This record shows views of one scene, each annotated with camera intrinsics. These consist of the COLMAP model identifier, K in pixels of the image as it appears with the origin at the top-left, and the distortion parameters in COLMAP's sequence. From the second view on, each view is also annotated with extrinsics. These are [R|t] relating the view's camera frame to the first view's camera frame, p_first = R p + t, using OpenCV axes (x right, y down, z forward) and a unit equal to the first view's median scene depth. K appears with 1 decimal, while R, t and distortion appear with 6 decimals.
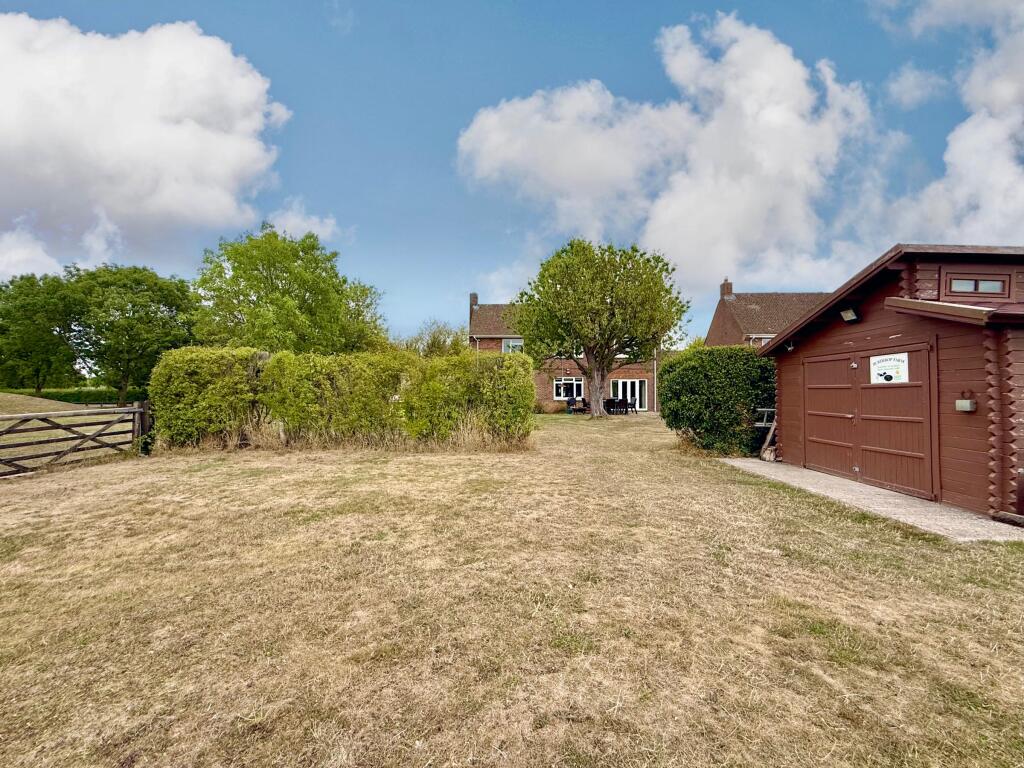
lens RADIAL K [[408.3, 0, 512.0], [0, 408.3, 384.0], [0, 0, 1]] dist [-0.000100, 0.000012]
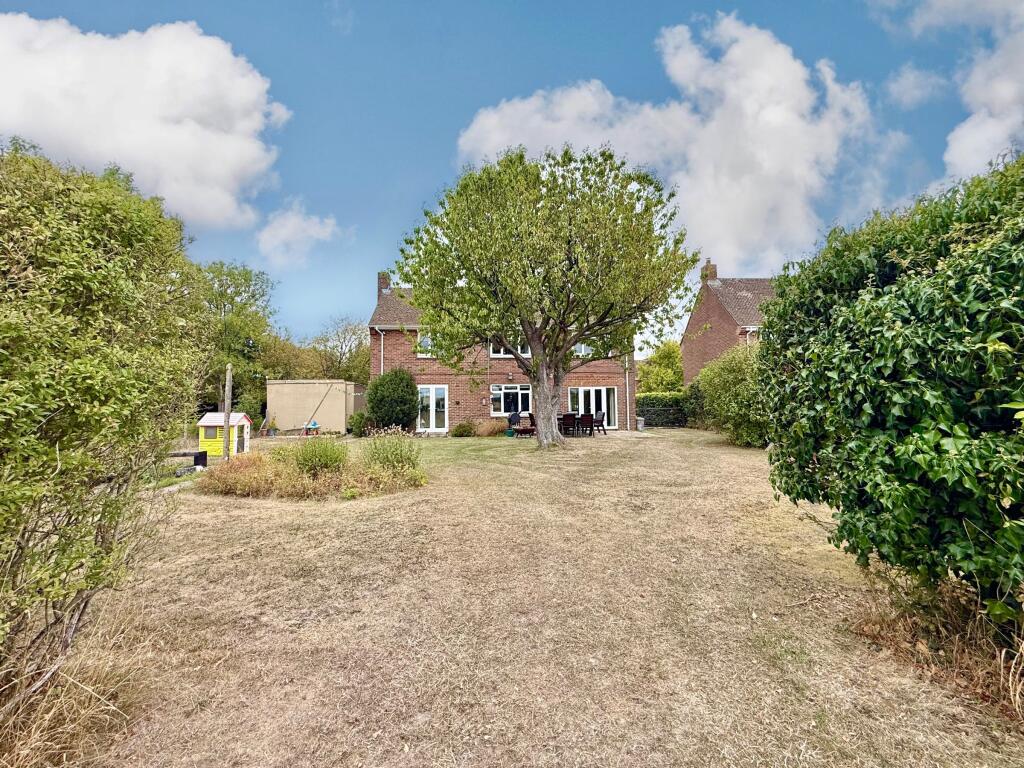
lens RADIAL K [[408.3, 0, 512.0], [0, 408.3, 384.0], [0, 0, 1]] dist [-0.000100, 0.000012]
pose [[0.994689, -0.007815, 0.102625, 0.068640], [0.011985, 0.999124, -0.040083, 0.011485], [-0.102222, 0.041100, 0.993912, 0.293369]]
